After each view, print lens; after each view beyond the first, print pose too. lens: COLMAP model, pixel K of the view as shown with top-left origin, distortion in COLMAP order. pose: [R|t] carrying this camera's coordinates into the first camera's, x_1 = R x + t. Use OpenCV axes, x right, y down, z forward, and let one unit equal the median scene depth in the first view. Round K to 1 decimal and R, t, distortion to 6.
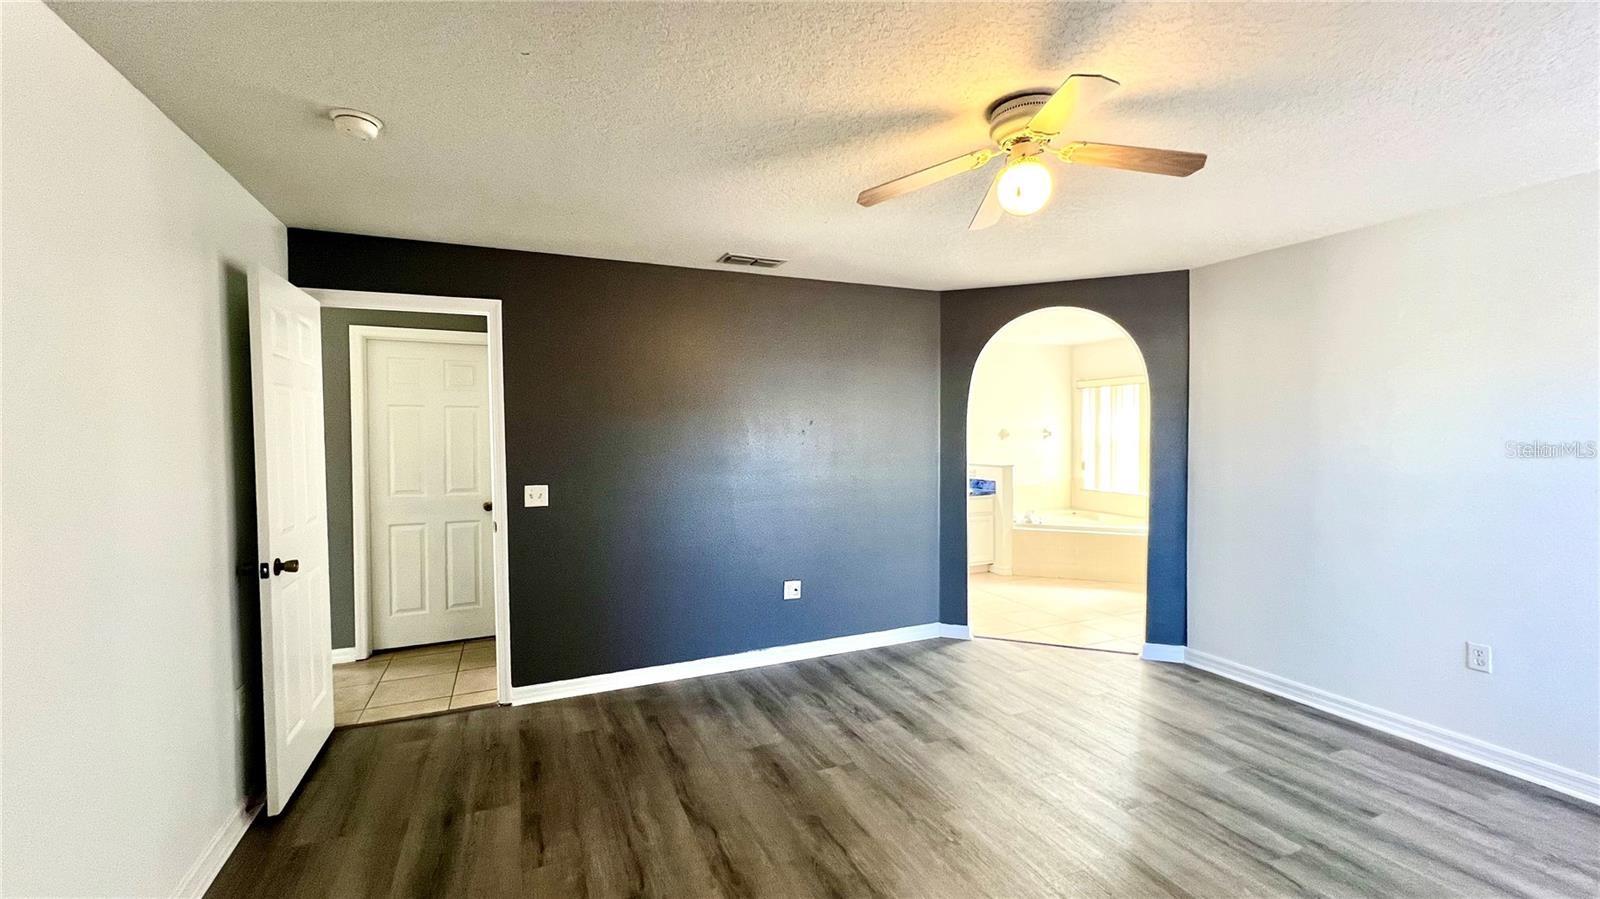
lens RADIAL K [[638.8, 0, 795.9], [0, 638.8, 448.8], [0, 0, 1]] dist [0.000624, 0.000211]
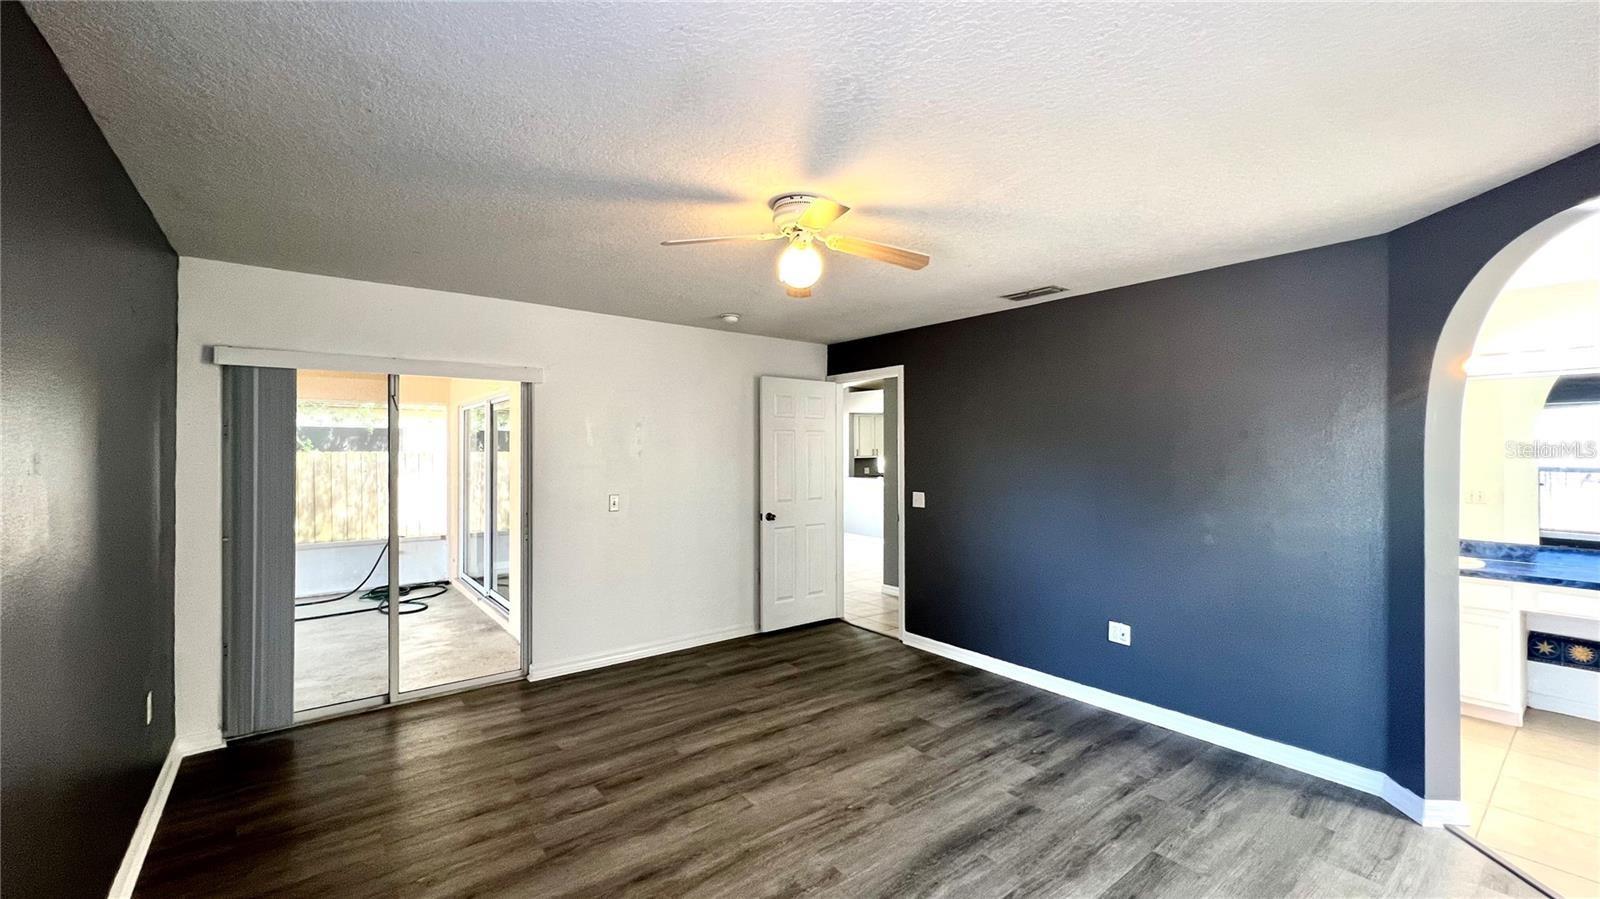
lens RADIAL K [[638.8, 0, 795.9], [0, 638.8, 448.8], [0, 0, 1]] dist [0.000624, 0.000211]
pose [[0.241043, 0.002384, -0.970511, 0.900124], [-0.027610, 0.999609, -0.004402, -0.025097], [0.970122, 0.027857, 0.241015, 0.400885]]
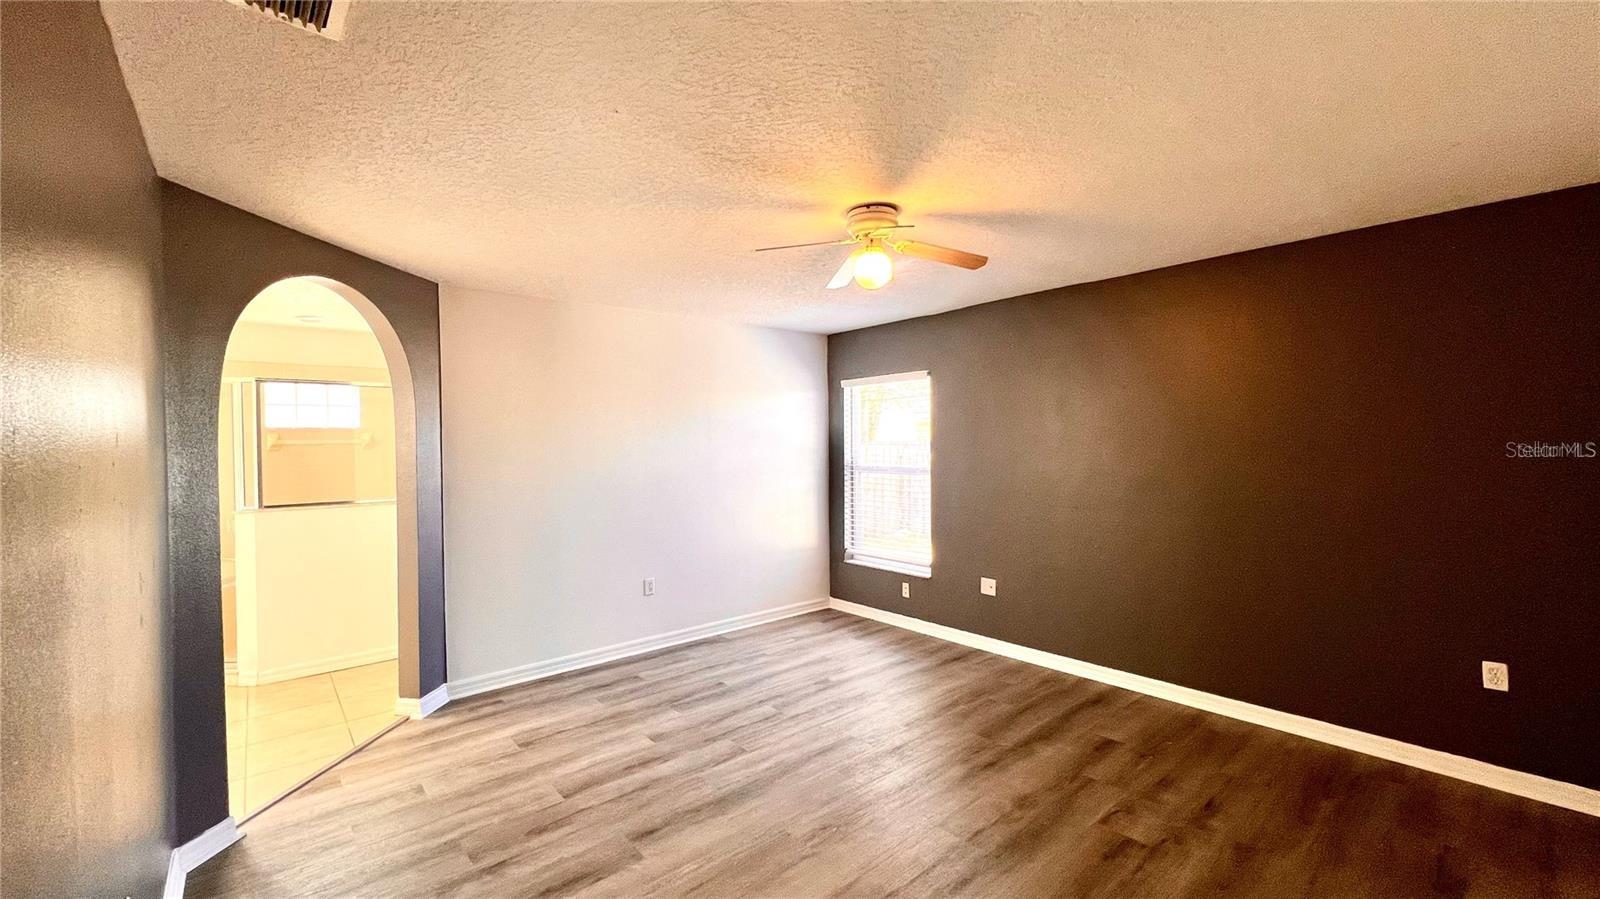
lens RADIAL K [[638.8, 0, 795.9], [0, 638.8, 448.8], [0, 0, 1]] dist [0.000624, 0.000211]
pose [[-0.286015, -0.000786, 0.958225, -0.511405], [0.040184, 0.999110, 0.012814, -0.030117], [-0.957382, 0.042170, -0.285729, 0.892773]]
